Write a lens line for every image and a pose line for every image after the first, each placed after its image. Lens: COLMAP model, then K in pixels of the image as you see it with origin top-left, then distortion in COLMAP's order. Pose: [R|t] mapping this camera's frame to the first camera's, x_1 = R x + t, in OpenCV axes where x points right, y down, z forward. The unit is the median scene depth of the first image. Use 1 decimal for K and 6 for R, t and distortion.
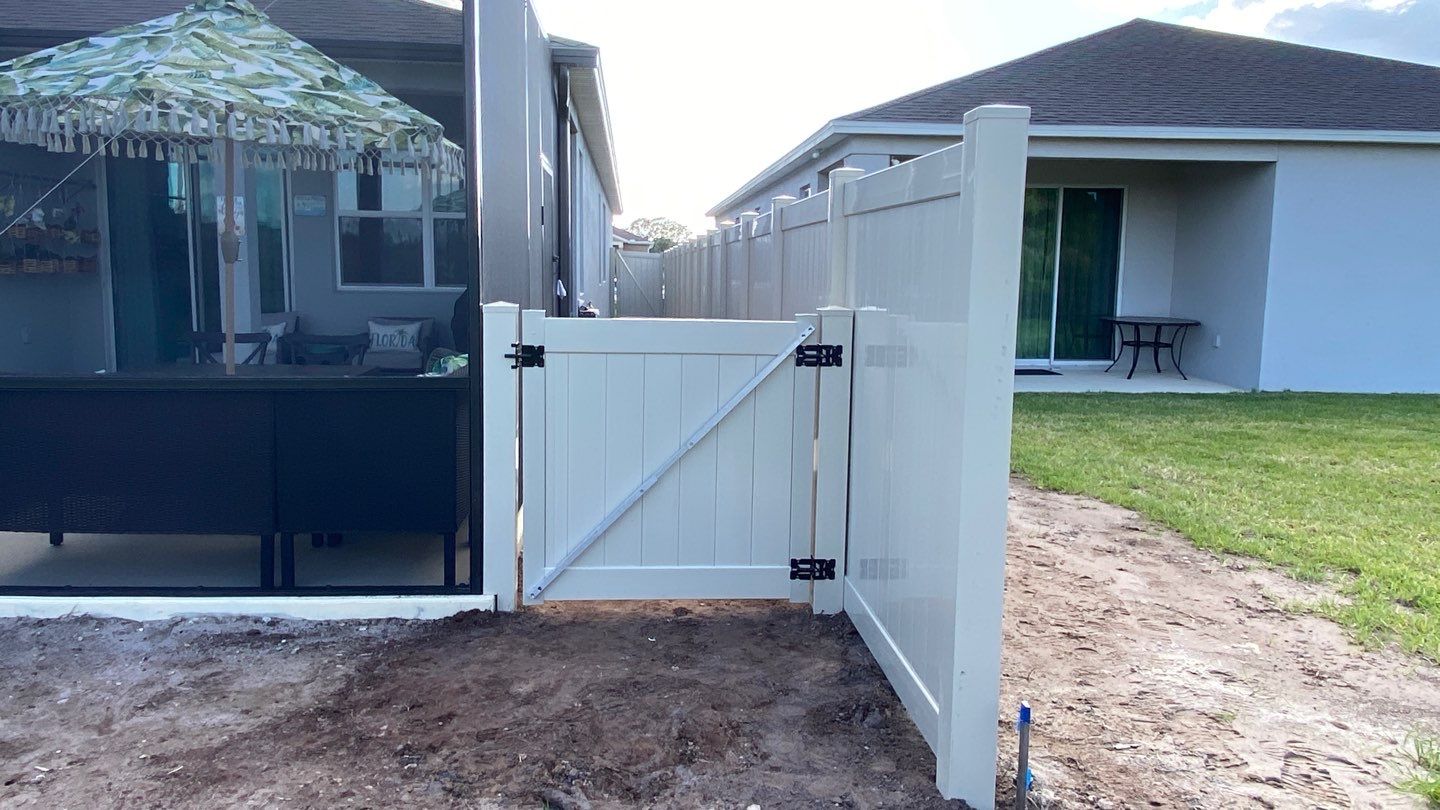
lens RADIAL K [[1067.1, 0, 720.0], [0, 1067.1, 405.0], [0, 0, 1]] dist [0.044549, -0.071413]
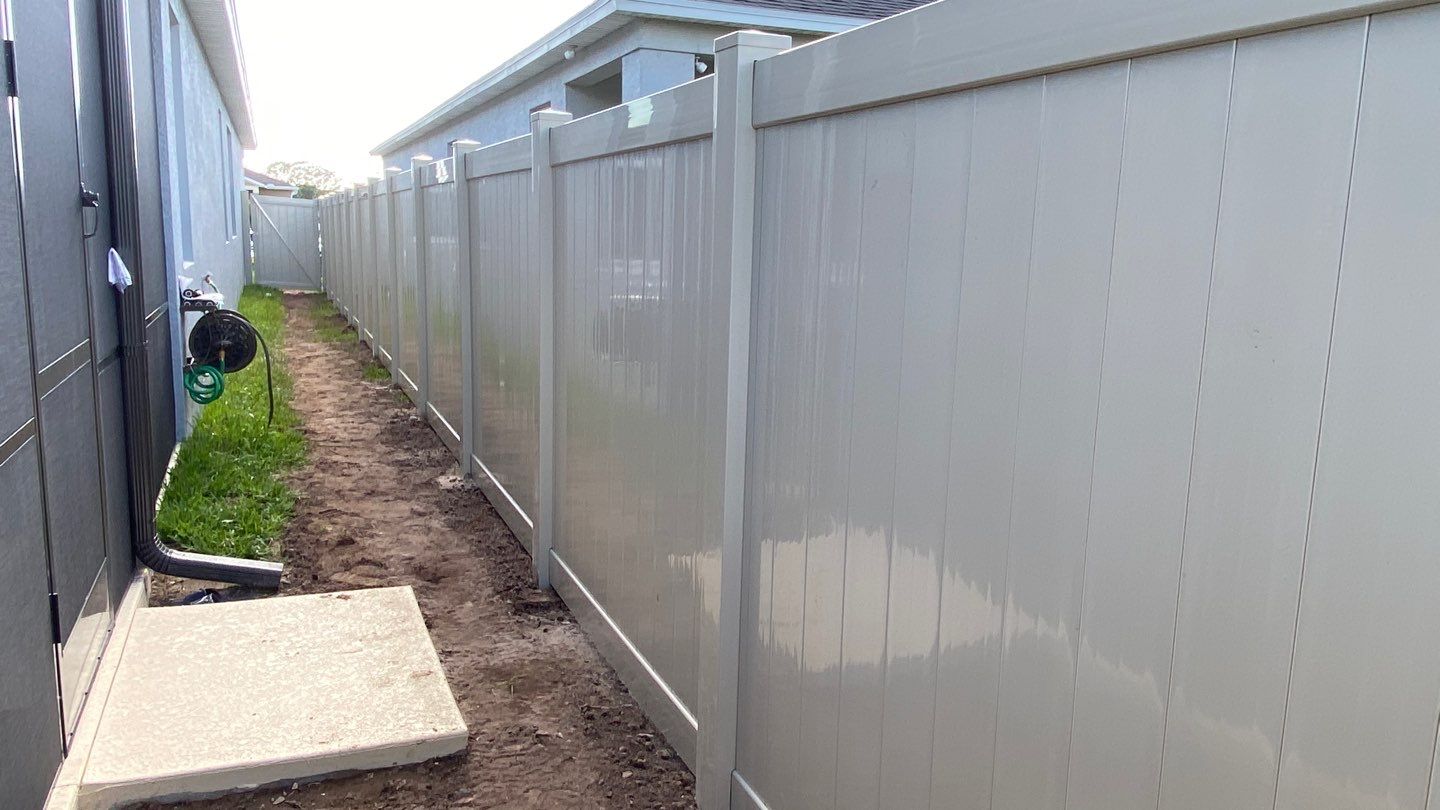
lens RADIAL K [[1067.1, 0, 720.0], [0, 1067.1, 405.0], [0, 0, 1]] dist [0.044549, -0.071413]
pose [[0.952192, -0.038498, 0.303066, -0.071513], [0.025803, 0.998618, 0.045781, -0.097283], [-0.304409, -0.035773, 0.951869, 0.732939]]
